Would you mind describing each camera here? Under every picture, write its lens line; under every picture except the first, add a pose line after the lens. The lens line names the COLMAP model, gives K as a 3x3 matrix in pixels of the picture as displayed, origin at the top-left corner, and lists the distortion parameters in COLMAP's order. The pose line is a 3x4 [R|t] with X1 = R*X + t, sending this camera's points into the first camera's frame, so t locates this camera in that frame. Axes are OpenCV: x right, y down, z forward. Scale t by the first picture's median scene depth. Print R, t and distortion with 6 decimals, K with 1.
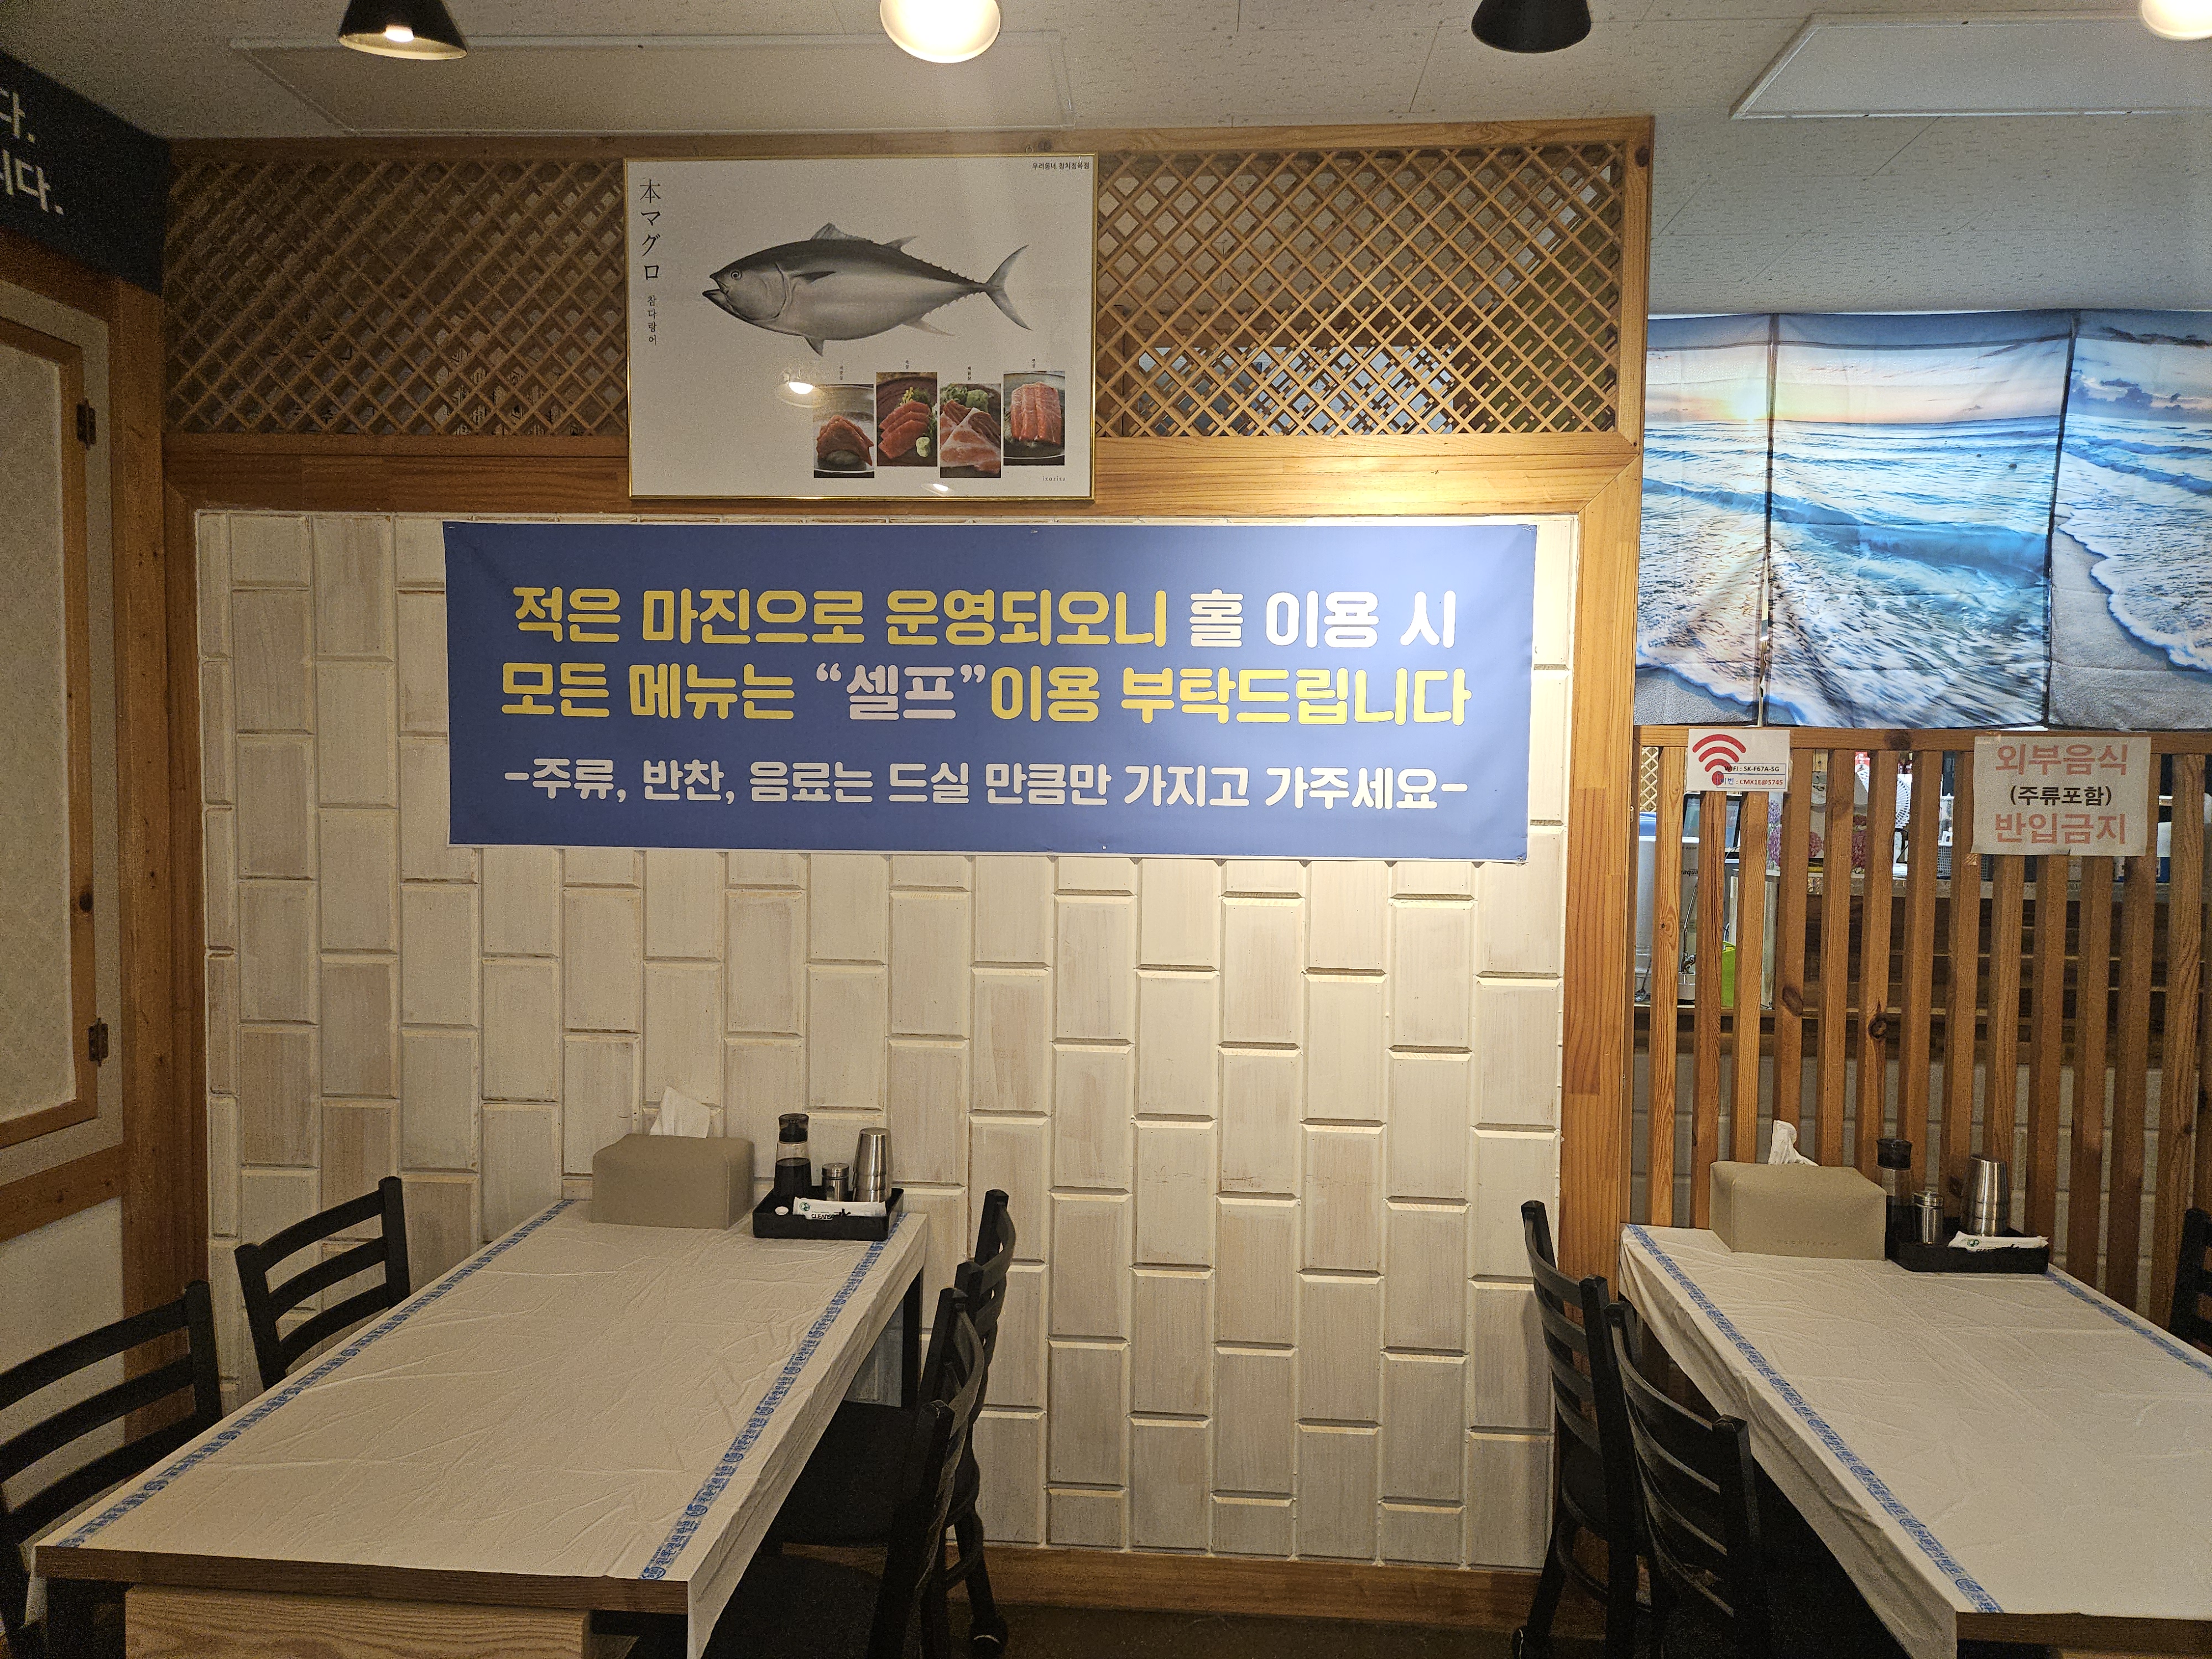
lens RADIAL K [[1469.7, 0, 1106.0], [0, 1469.7, 840.8], [0, 0, 1]] dist [0.064235, -0.040306]
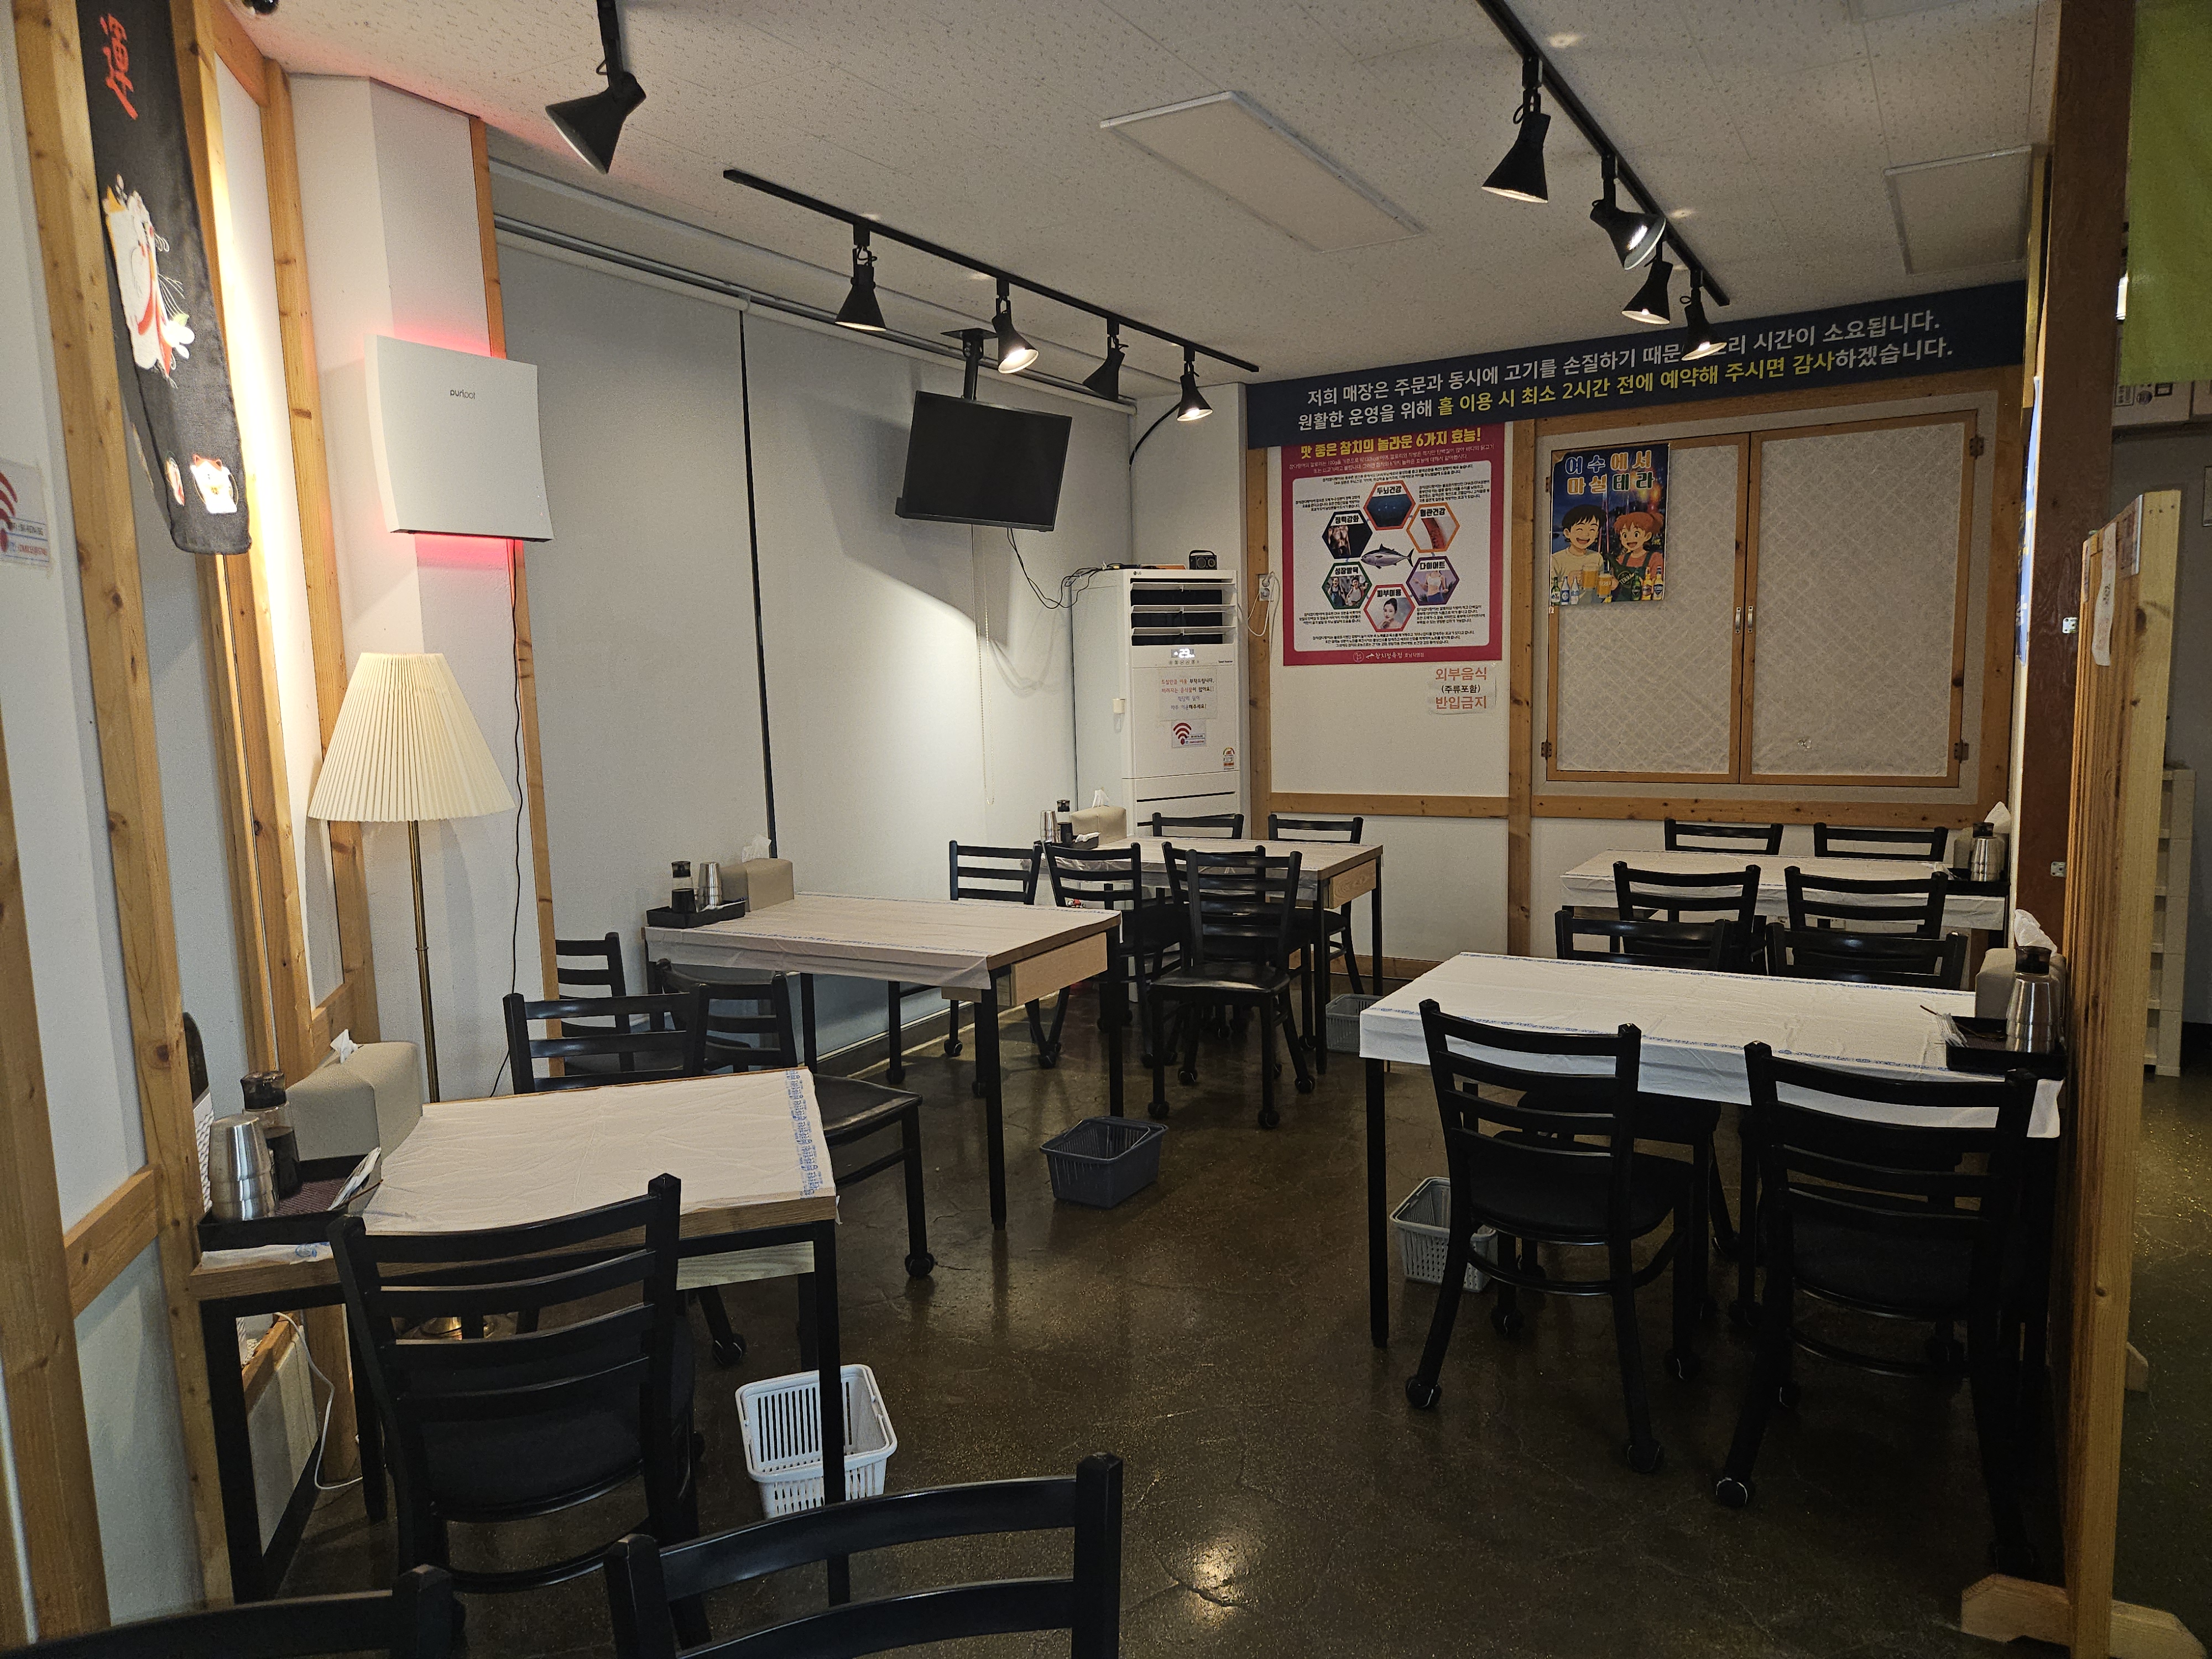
lens RADIAL K [[1469.7, 0, 1100.3], [0, 1469.7, 834.5], [0, 0, 1]] dist [0.064235, -0.040306]
pose [[-0.448746, 0.107834, -0.887129, 1.664867], [-0.025643, 0.990731, 0.133399, 0.004318], [0.893291, 0.082611, -0.441822, 0.849899]]
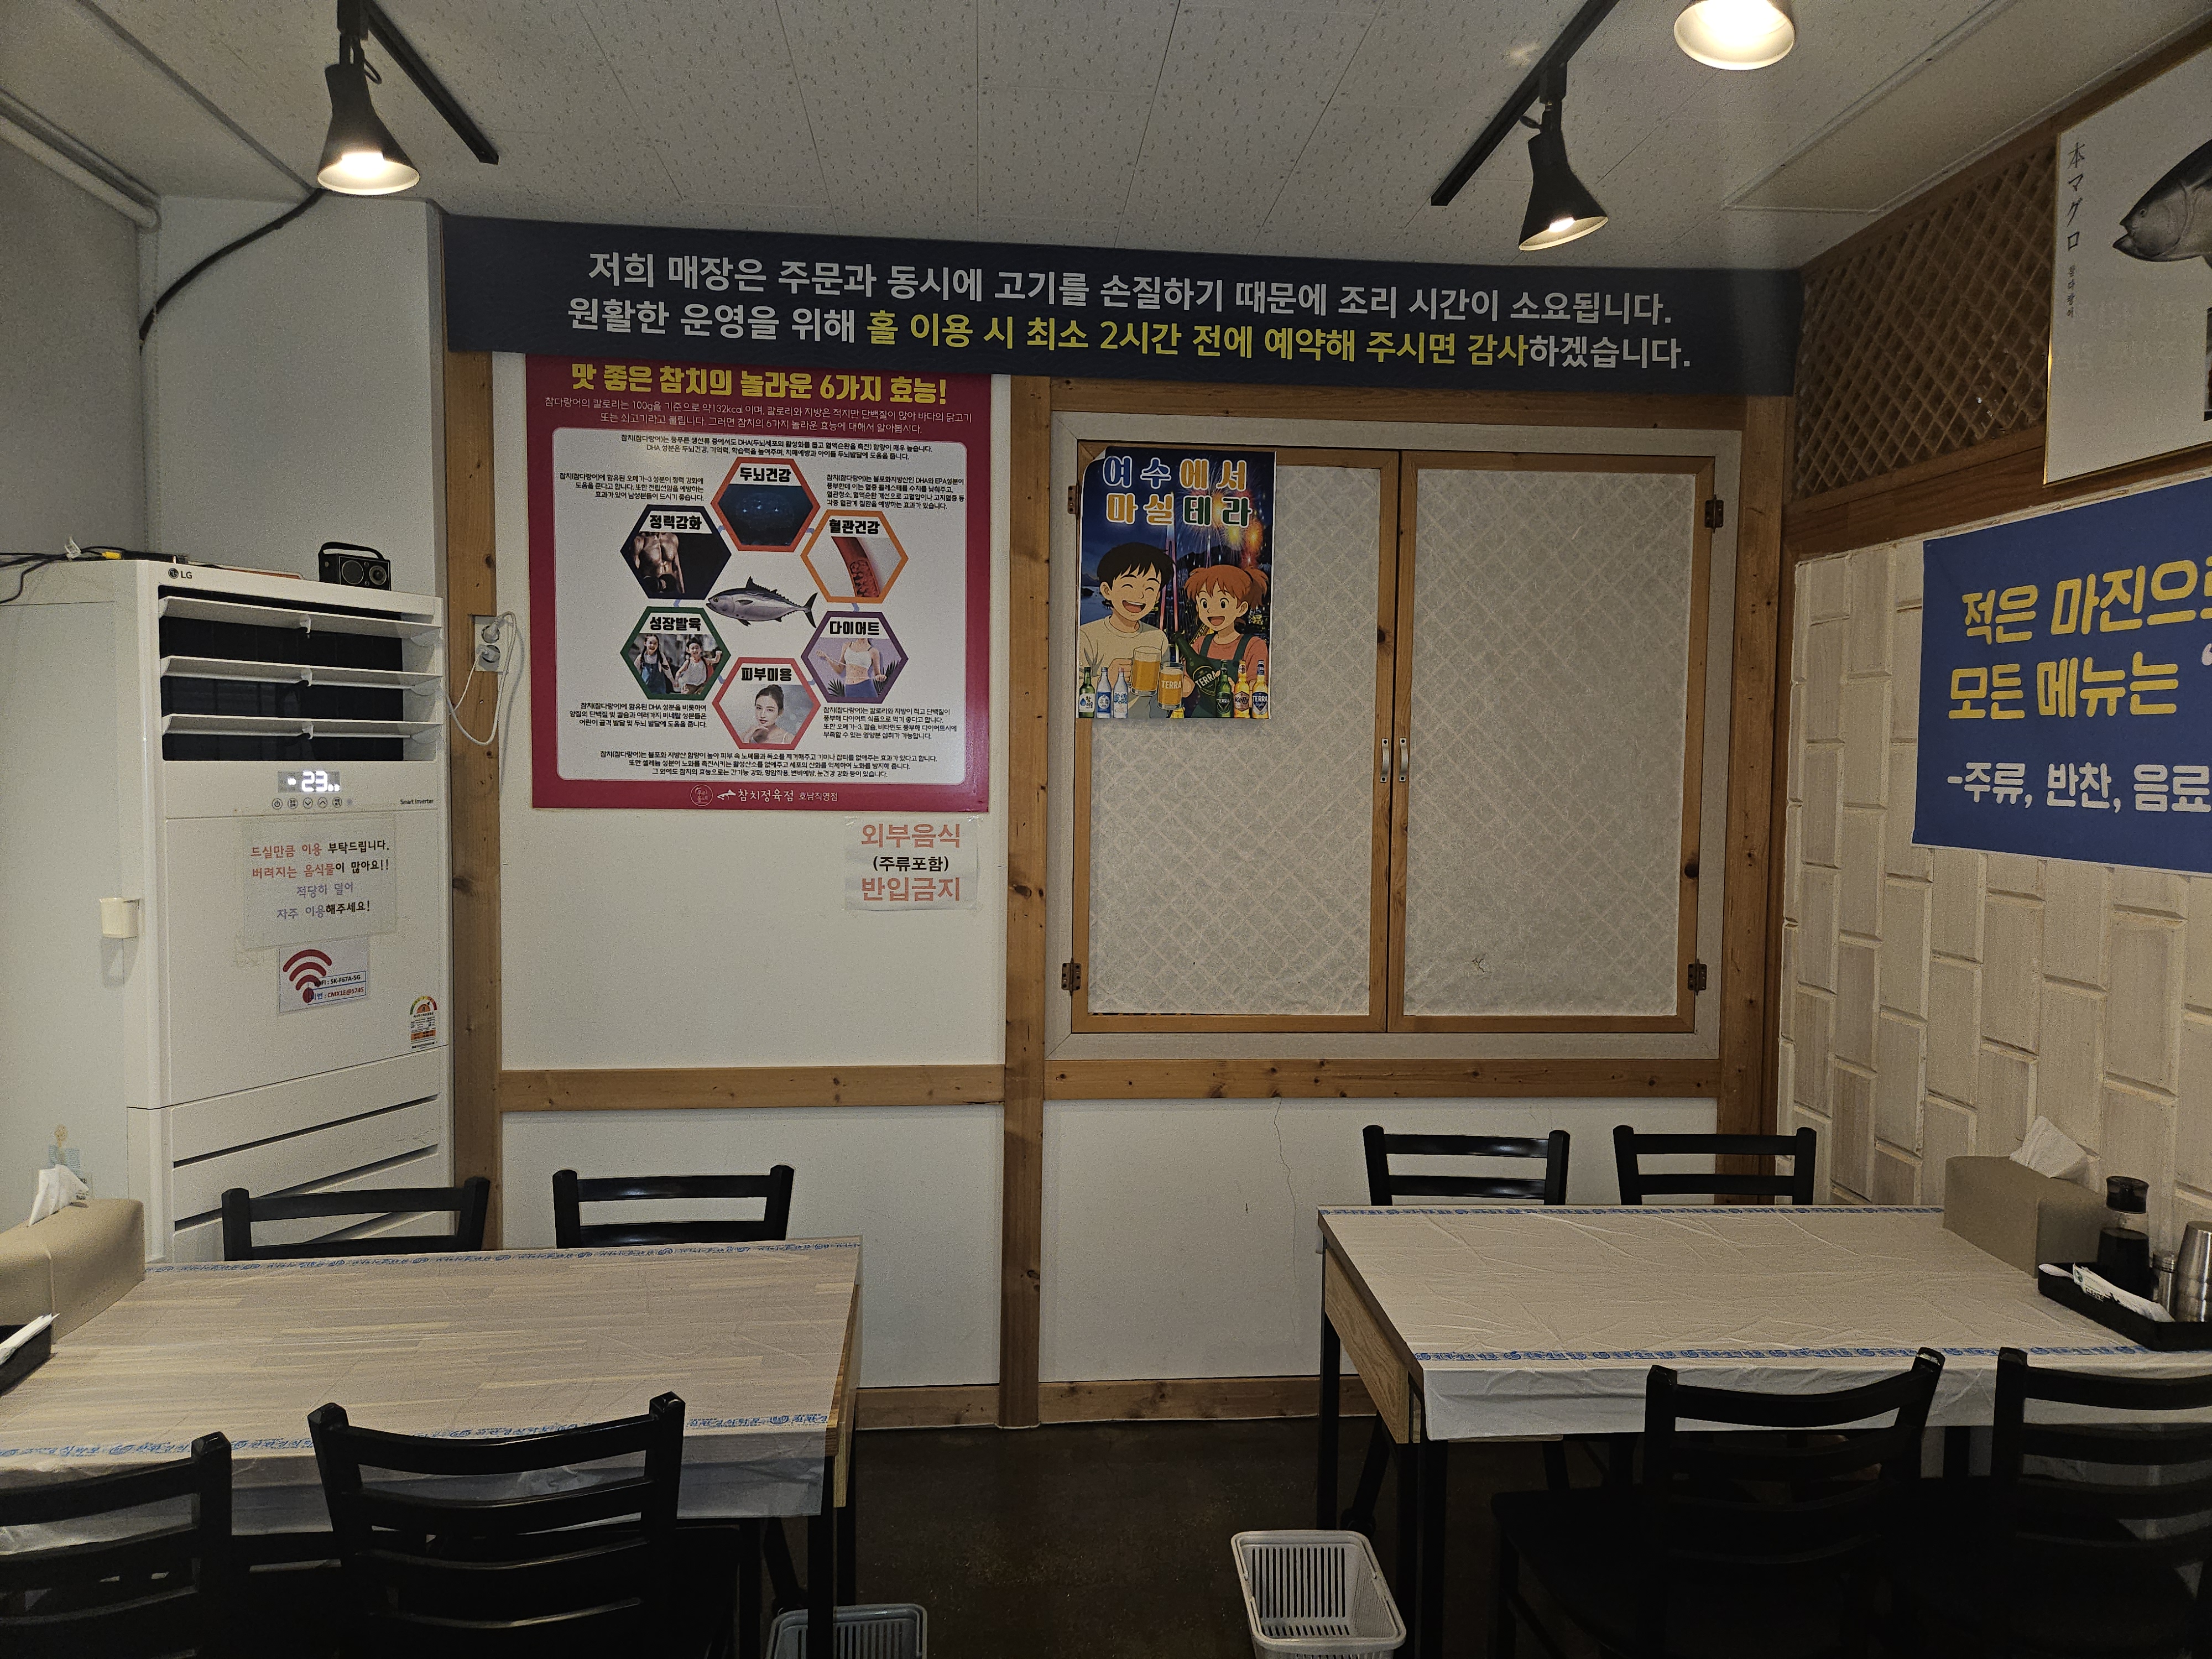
lens RADIAL K [[1469.7, 0, 1112.6], [0, 1469.7, 832.7], [0, 0, 1]] dist [0.064235, -0.040306]
pose [[0.153584, 0.043940, -0.987158, 0.536046], [-0.063387, 0.997391, 0.034534, -0.006015], [0.986100, 0.057269, 0.155968, 0.272839]]
